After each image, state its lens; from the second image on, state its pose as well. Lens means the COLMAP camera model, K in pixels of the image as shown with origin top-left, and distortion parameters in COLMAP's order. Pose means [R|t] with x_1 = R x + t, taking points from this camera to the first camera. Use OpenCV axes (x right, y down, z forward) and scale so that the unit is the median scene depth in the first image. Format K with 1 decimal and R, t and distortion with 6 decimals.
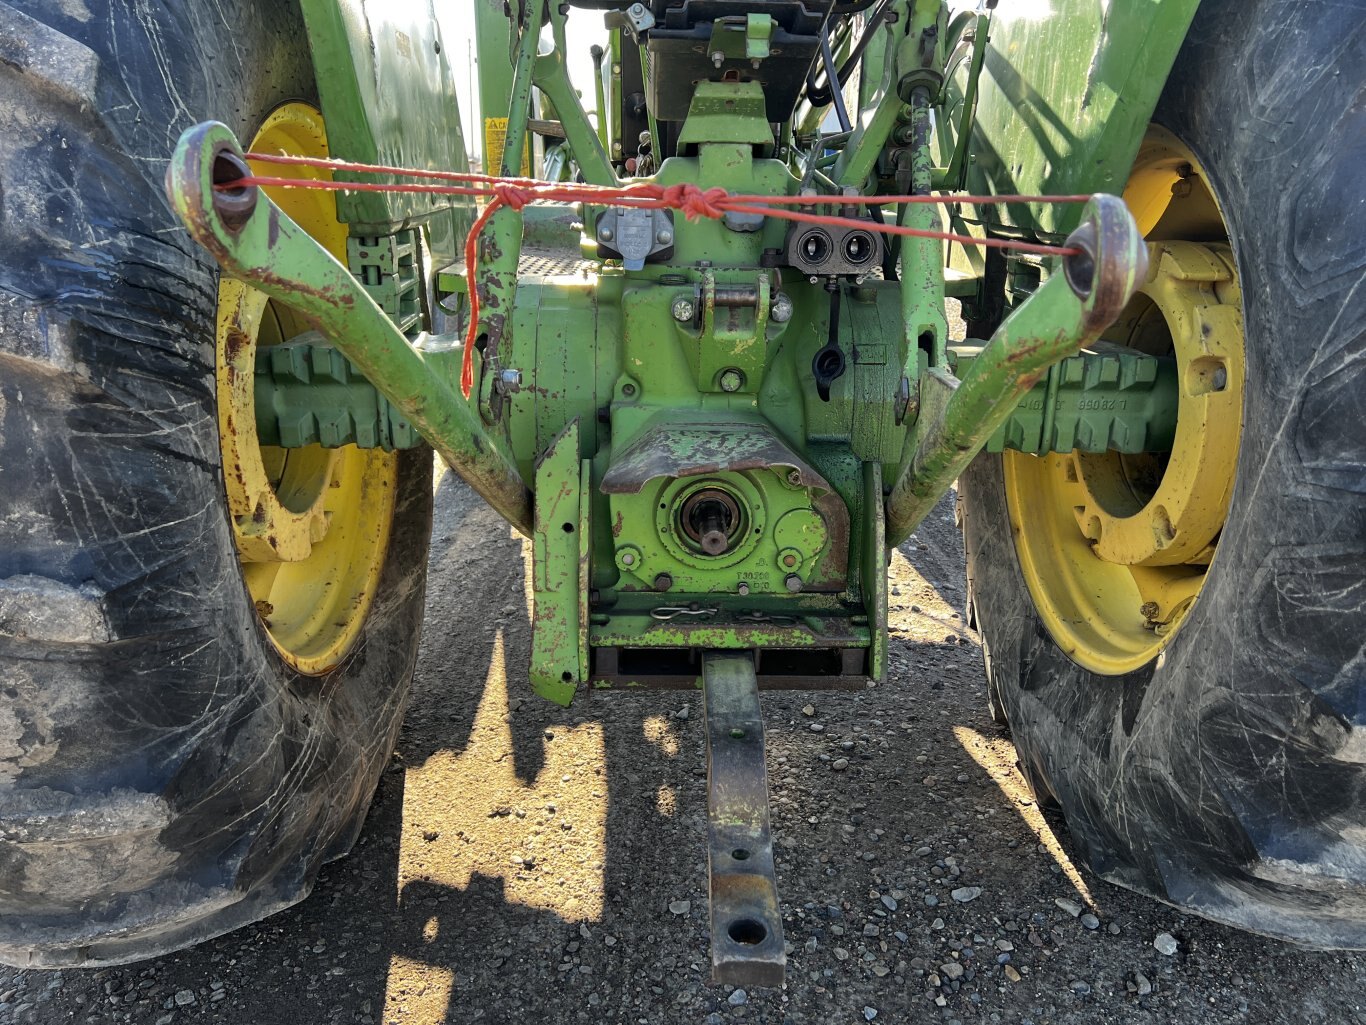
lens RADIAL K [[1022.3, 0, 687.8], [0, 1022.3, 519.3], [0, 0, 1]] dist [0.059239, -0.061324]
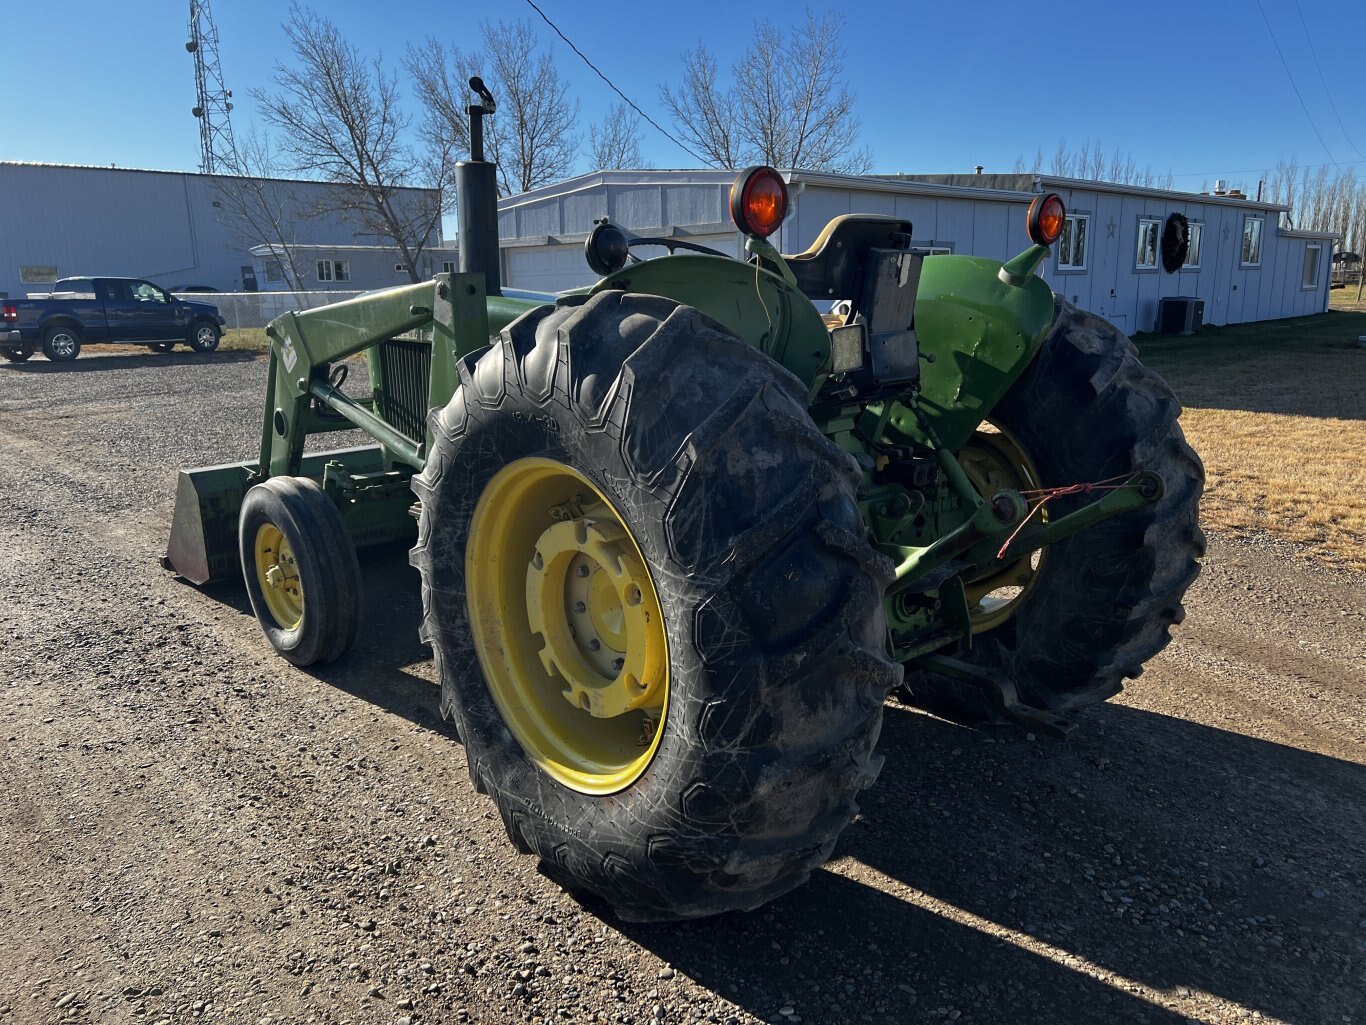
lens RADIAL K [[1022.3, 0, 693.5], [0, 1022.3, 513.0], [0, 0, 1]] dist [0.059239, -0.061324]
pose [[0.759974, -0.175171, 0.625903, -1.654320], [0.239700, 0.970653, -0.019388, -0.242434], [-0.604138, 0.164764, 0.779660, -0.476393]]
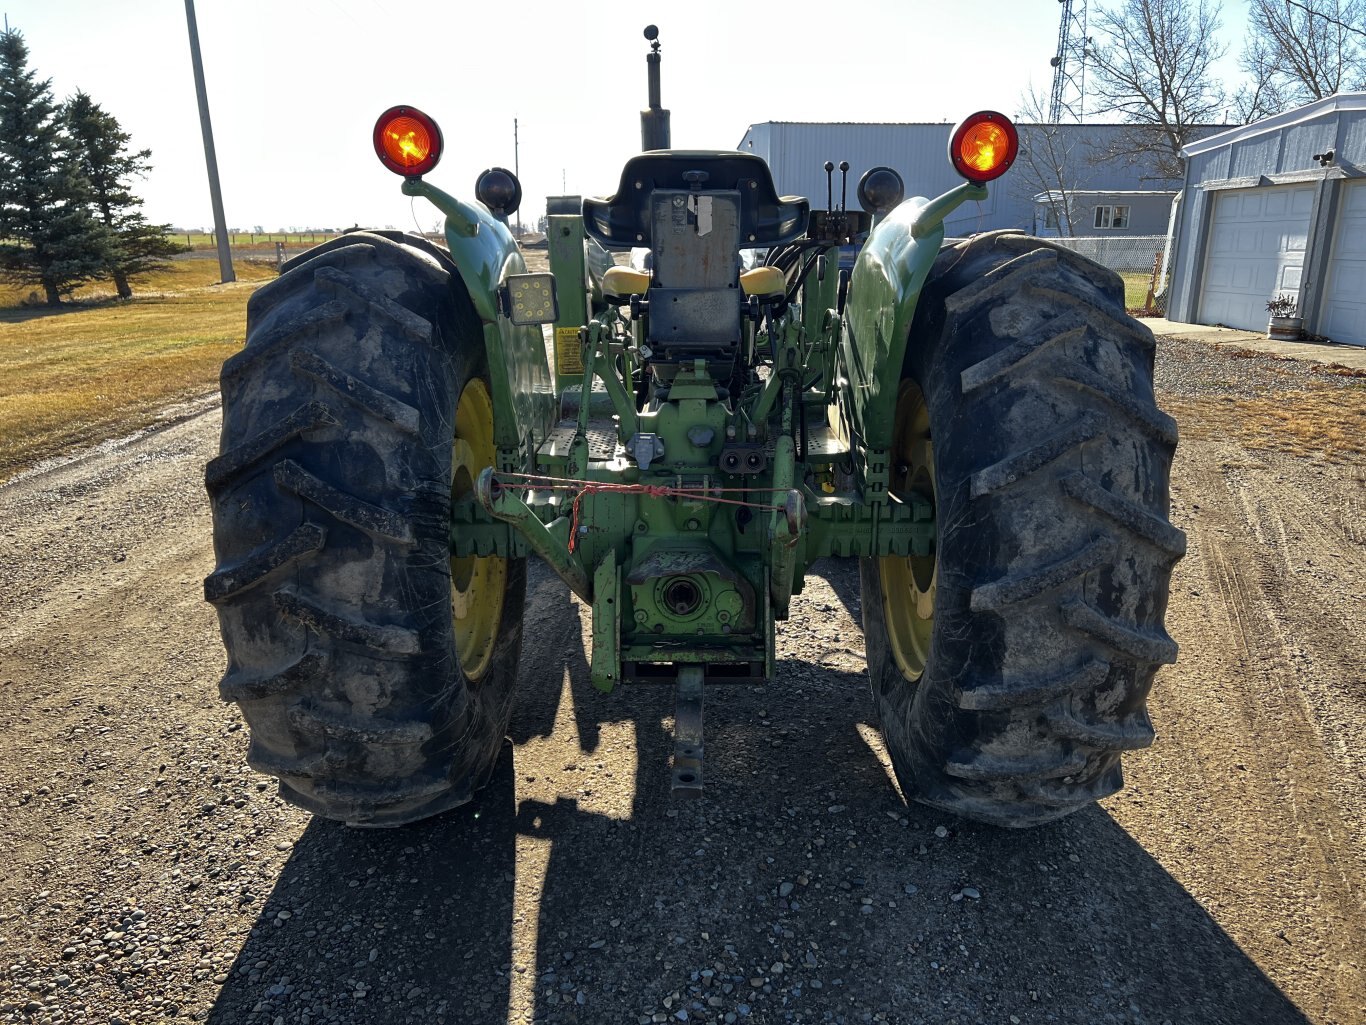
lens RADIAL K [[1022.3, 0, 691.1], [0, 1022.3, 503.1], [0, 0, 1]] dist [0.059239, -0.061324]
pose [[0.999263, -0.008317, -0.037461, 0.108868], [0.005571, 0.997329, -0.072821, -0.033812], [0.037967, 0.072558, 0.996641, -0.923711]]
